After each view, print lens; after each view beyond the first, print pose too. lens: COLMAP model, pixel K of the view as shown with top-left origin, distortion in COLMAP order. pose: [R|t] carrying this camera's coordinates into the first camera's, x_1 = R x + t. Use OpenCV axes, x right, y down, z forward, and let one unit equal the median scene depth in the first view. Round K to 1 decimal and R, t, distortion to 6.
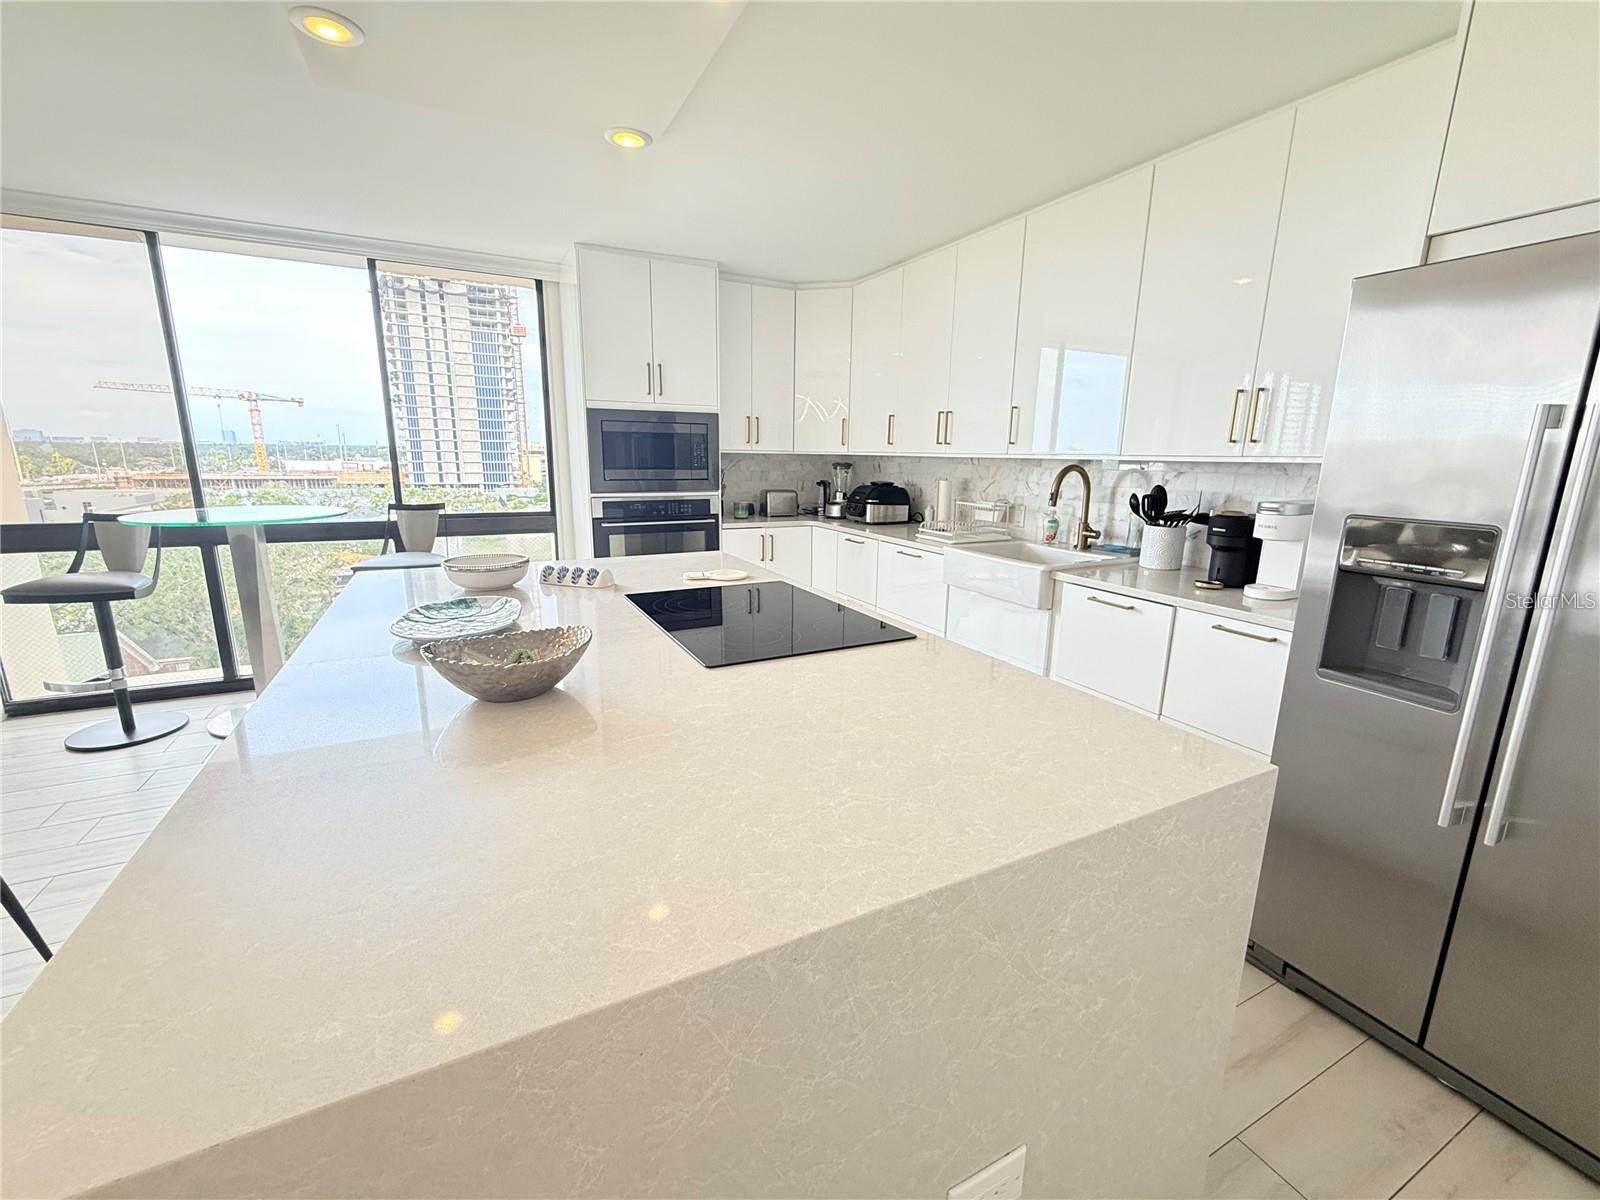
lens RADIAL K [[658.5, 0, 790.7], [0, 658.5, 602.9], [0, 0, 1]] dist [0.000430, -0.000596]
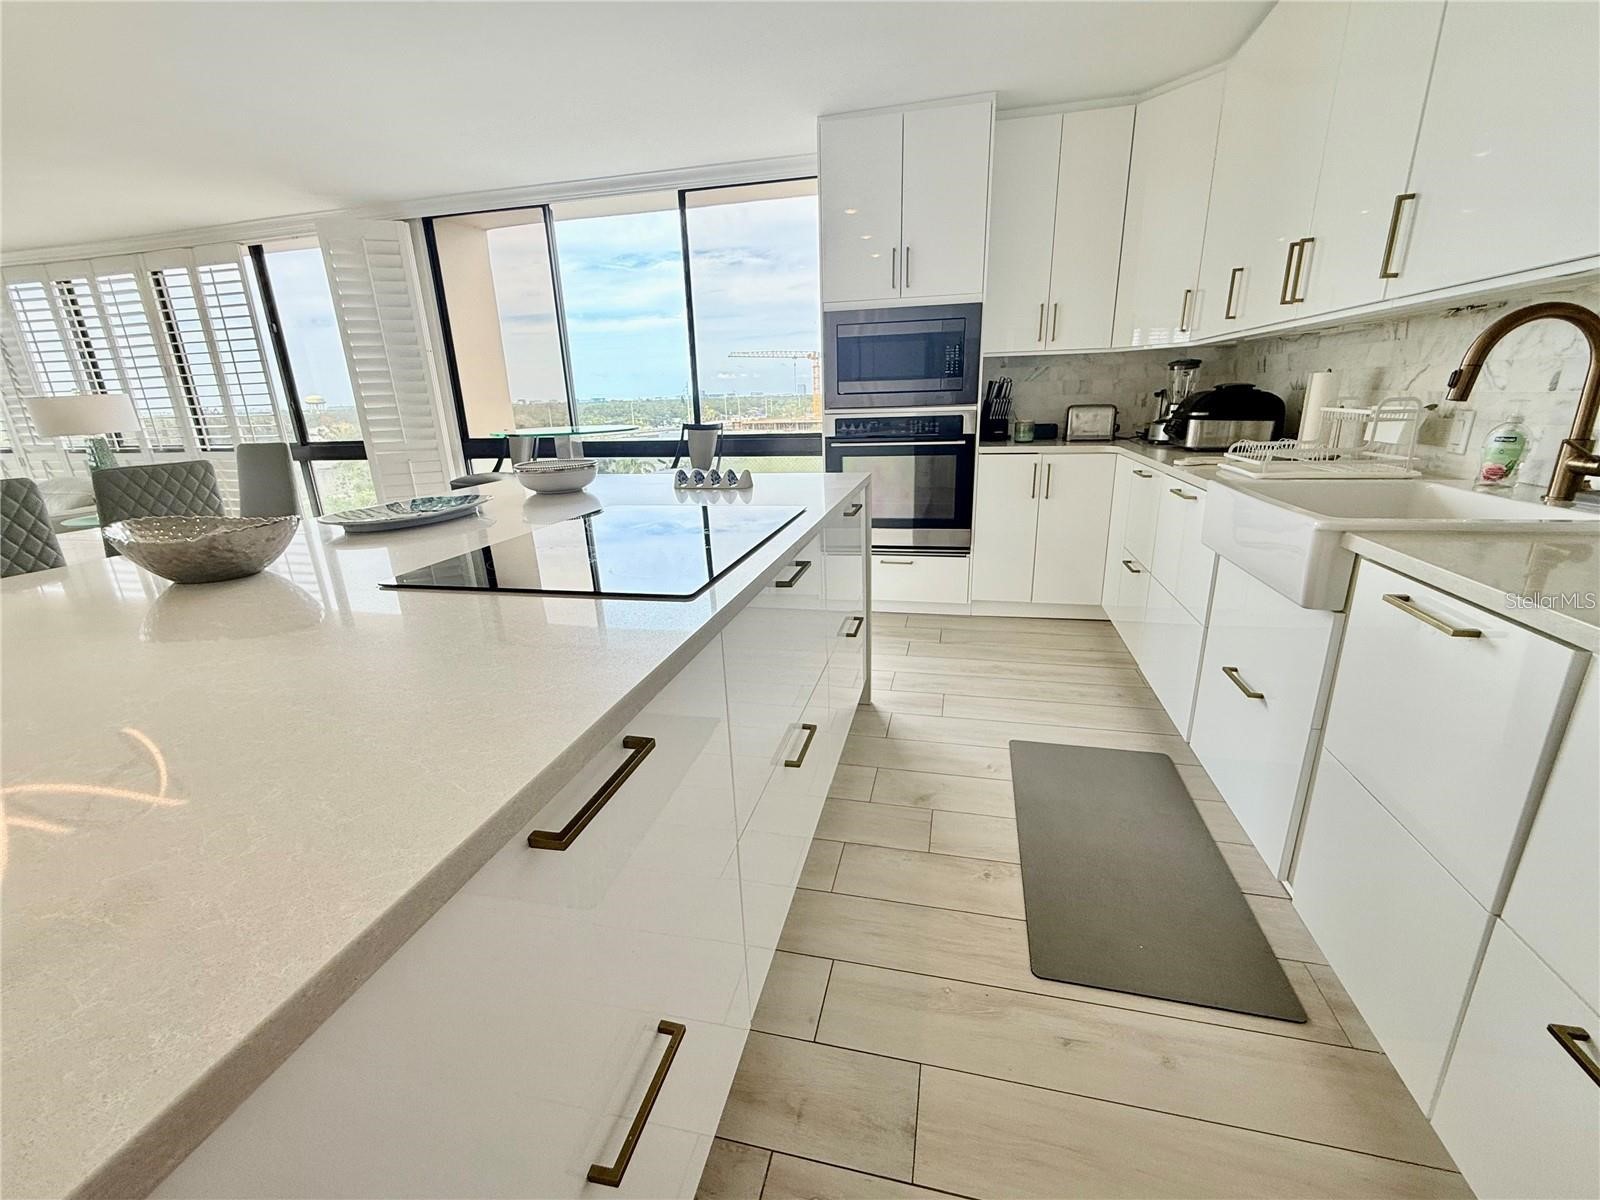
lens RADIAL K [[658.5, 0, 799.9], [0, 658.5, 601.6], [0, 0, 1]] dist [0.000430, -0.000596]
pose [[0.758257, 0.157975, -0.632527, 0.284288], [-0.103842, 0.987078, 0.122042, -0.011174], [0.643633, -0.026856, 0.764863, 0.262859]]
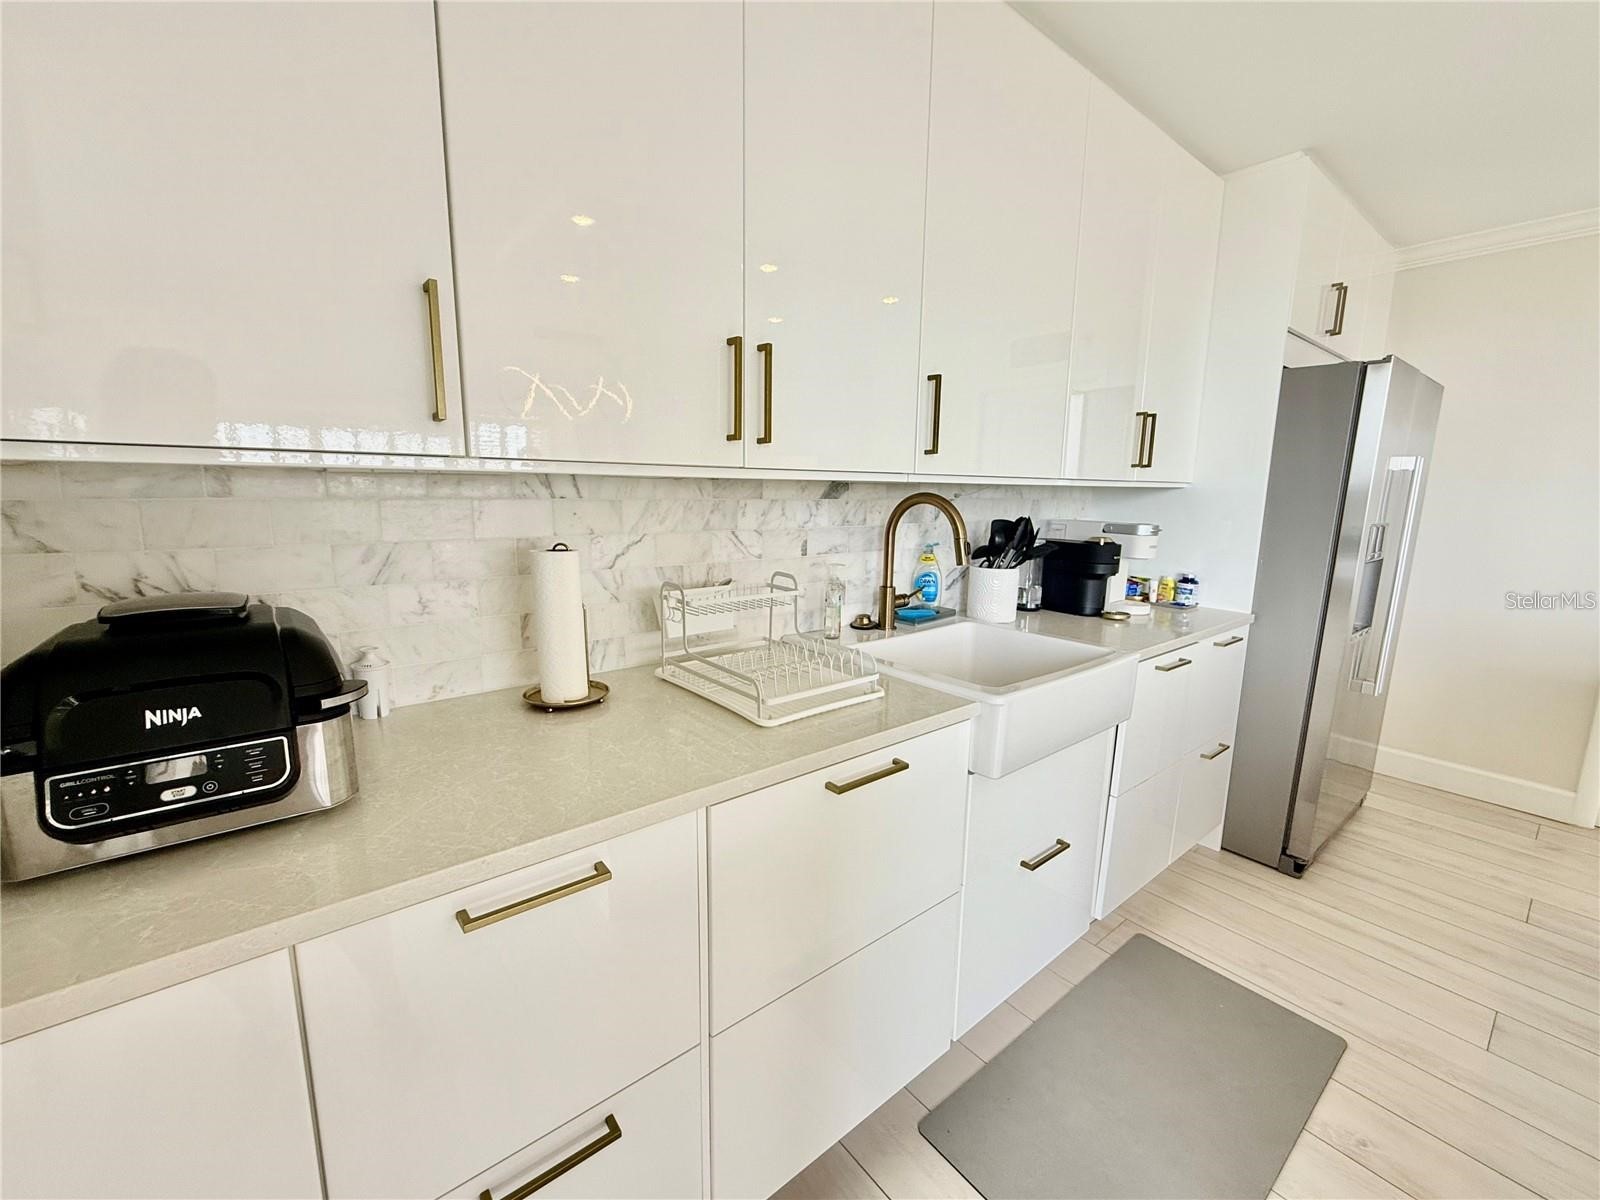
lens RADIAL K [[658.5, 0, 826.2], [0, 658.5, 605.4], [0, 0, 1]] dist [0.000430, -0.000596]
pose [[-0.242651, -0.171902, 0.954762, -0.098582], [0.210646, 0.951358, 0.224824, -0.207182], [-0.946968, 0.255671, -0.194637, 0.962895]]
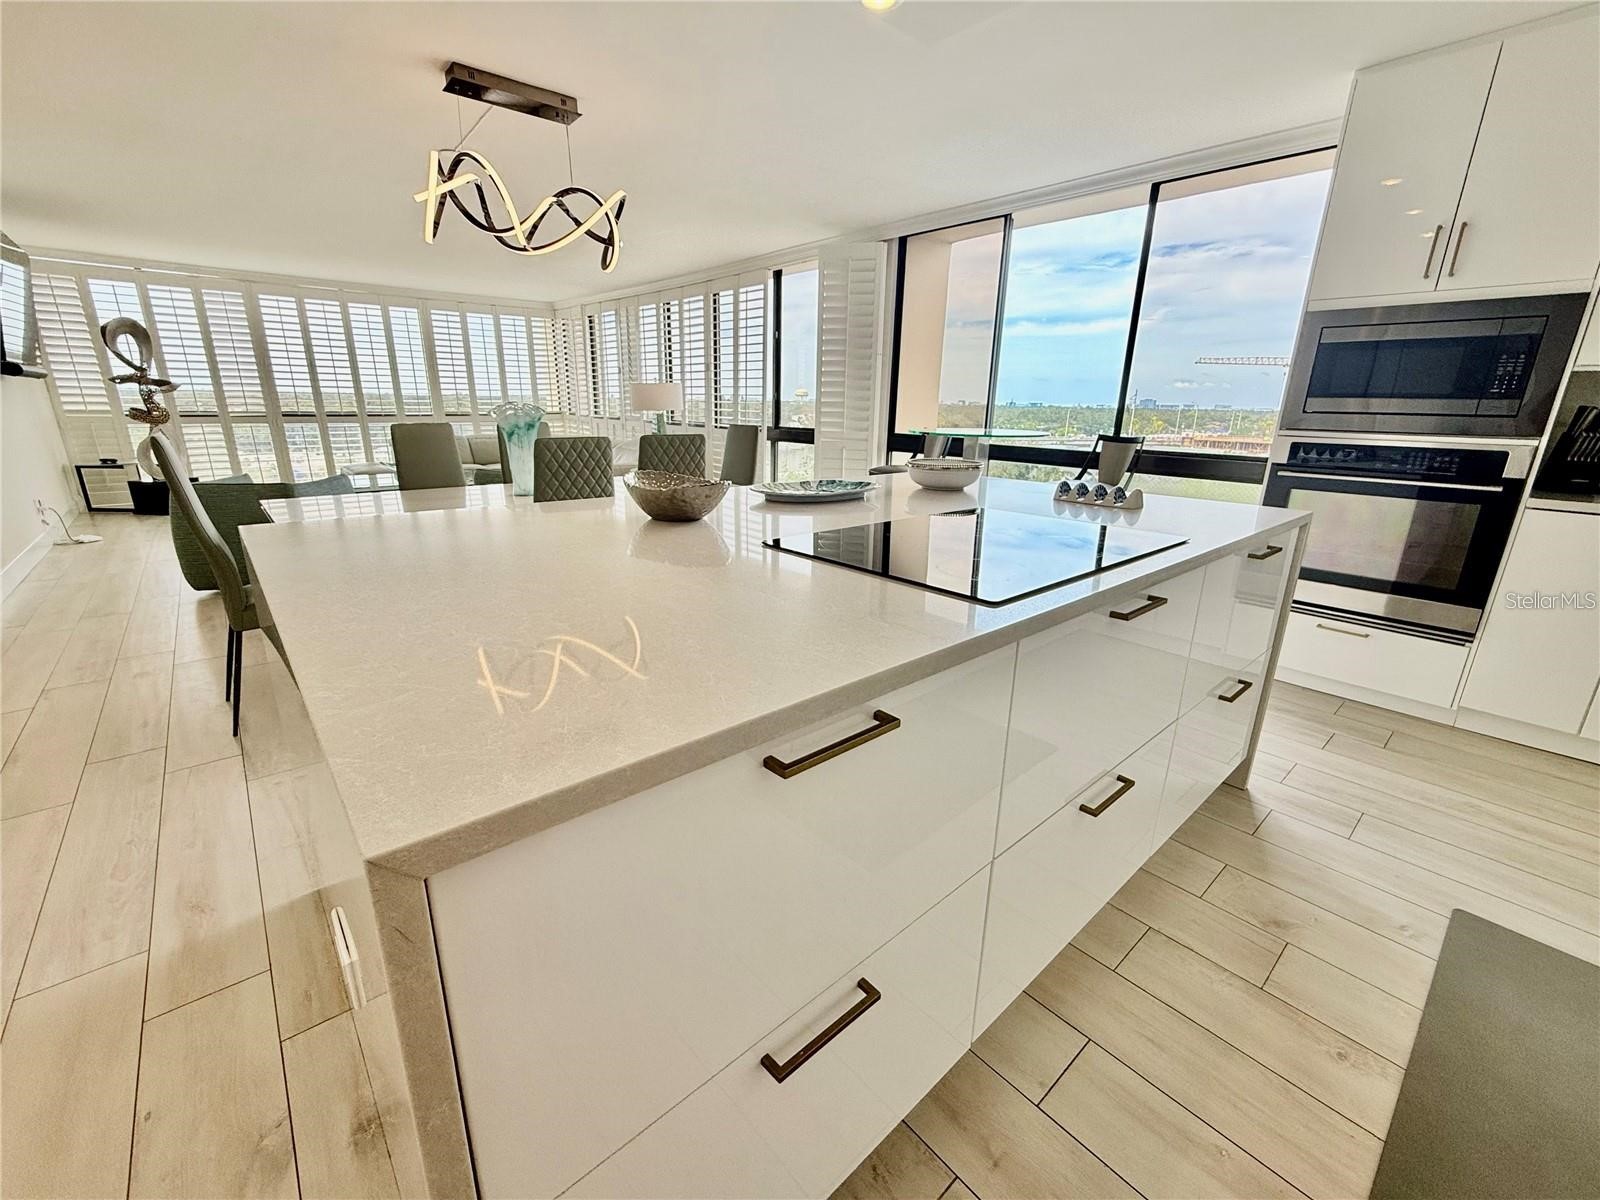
lens RADIAL K [[658.5, 0, 801.1], [0, 658.5, 601.9], [0, 0, 1]] dist [0.000430, -0.000596]
pose [[0.245606, 0.271859, -0.930468, 0.310221], [-0.230617, 0.948696, 0.216312, -0.016076], [0.941538, 0.161455, 0.295701, 0.283955]]
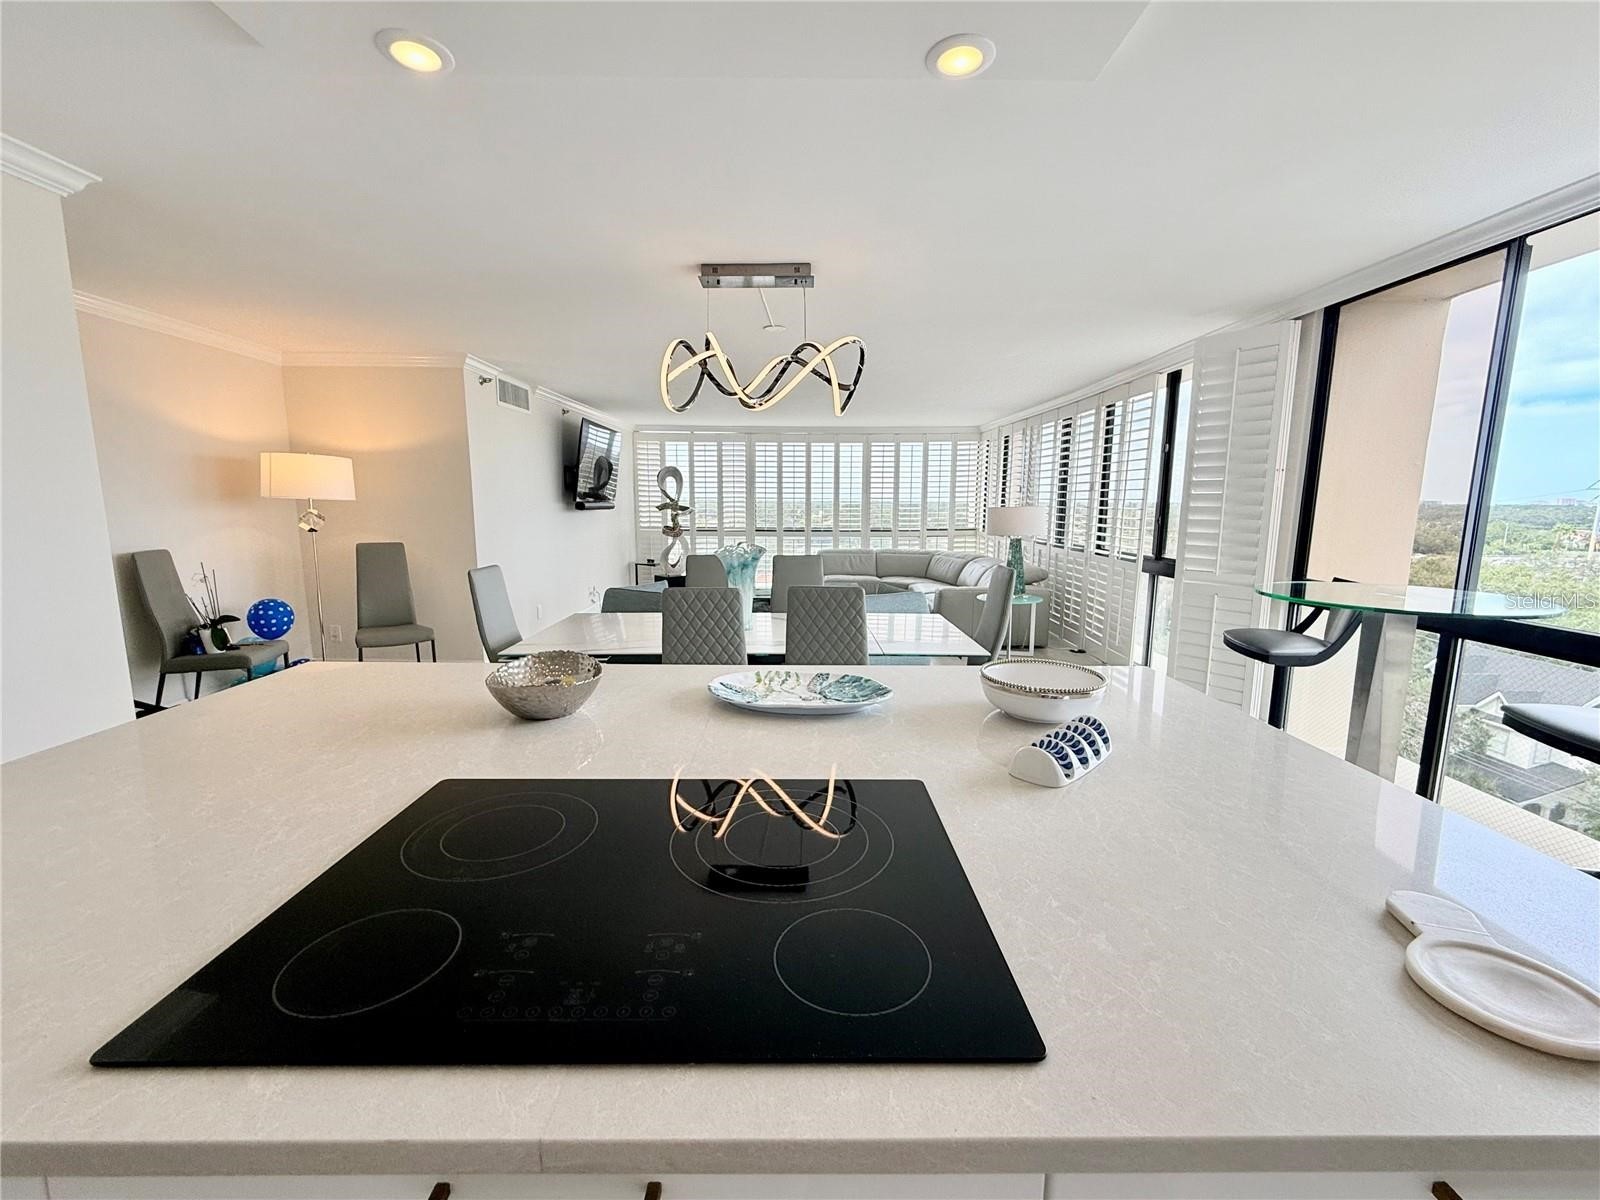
lens RADIAL K [[658.5, 0, 800.9], [0, 658.5, 602.8], [0, 0, 1]] dist [0.000430, -0.000596]
pose [[-0.446242, 0.118471, -0.887036, 0.139551], [-0.211991, 0.948993, 0.233392, -0.133712], [0.869441, 0.292193, -0.398366, 0.580661]]
